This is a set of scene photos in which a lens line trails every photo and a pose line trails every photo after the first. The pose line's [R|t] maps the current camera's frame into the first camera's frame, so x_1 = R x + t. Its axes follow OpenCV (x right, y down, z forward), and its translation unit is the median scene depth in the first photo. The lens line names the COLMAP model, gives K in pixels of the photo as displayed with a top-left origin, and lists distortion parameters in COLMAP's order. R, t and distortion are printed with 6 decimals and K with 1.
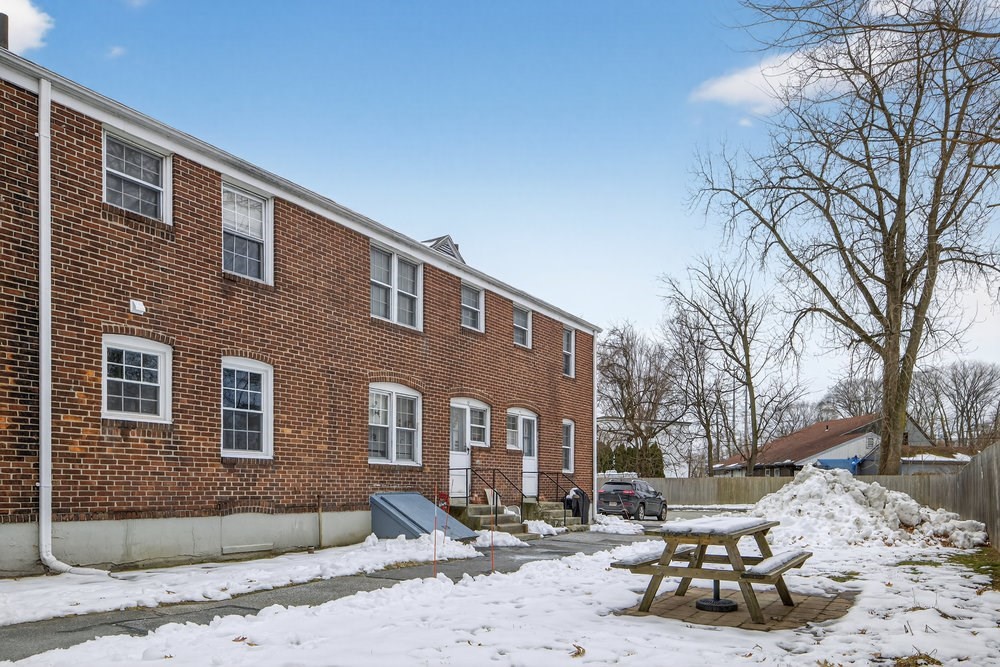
lens RADIAL K [[351.7, 0, 500.0], [0, 351.7, 330.9], [0, 0, 1]] dist [-0.002483, -0.000459]
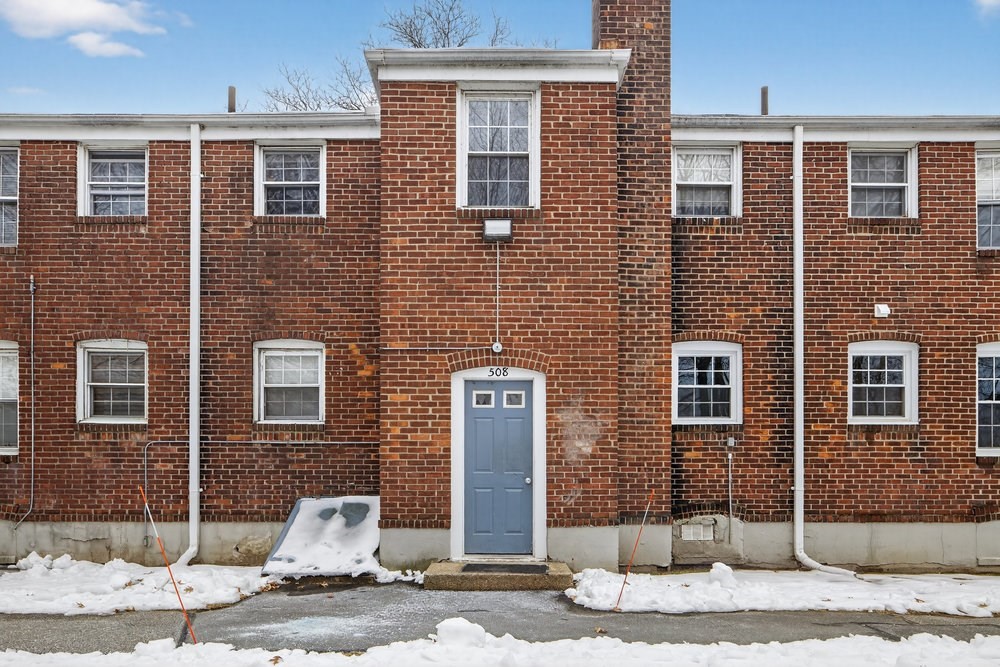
lens RADIAL K [[351.7, 0, 500.0], [0, 351.7, 330.9], [0, 0, 1]] dist [-0.002483, -0.000459]
pose [[0.821813, -0.229978, -0.521280, -1.382301], [0.227793, 0.971236, -0.069366, -0.185142], [0.522238, -0.061738, 0.850562, -0.412975]]
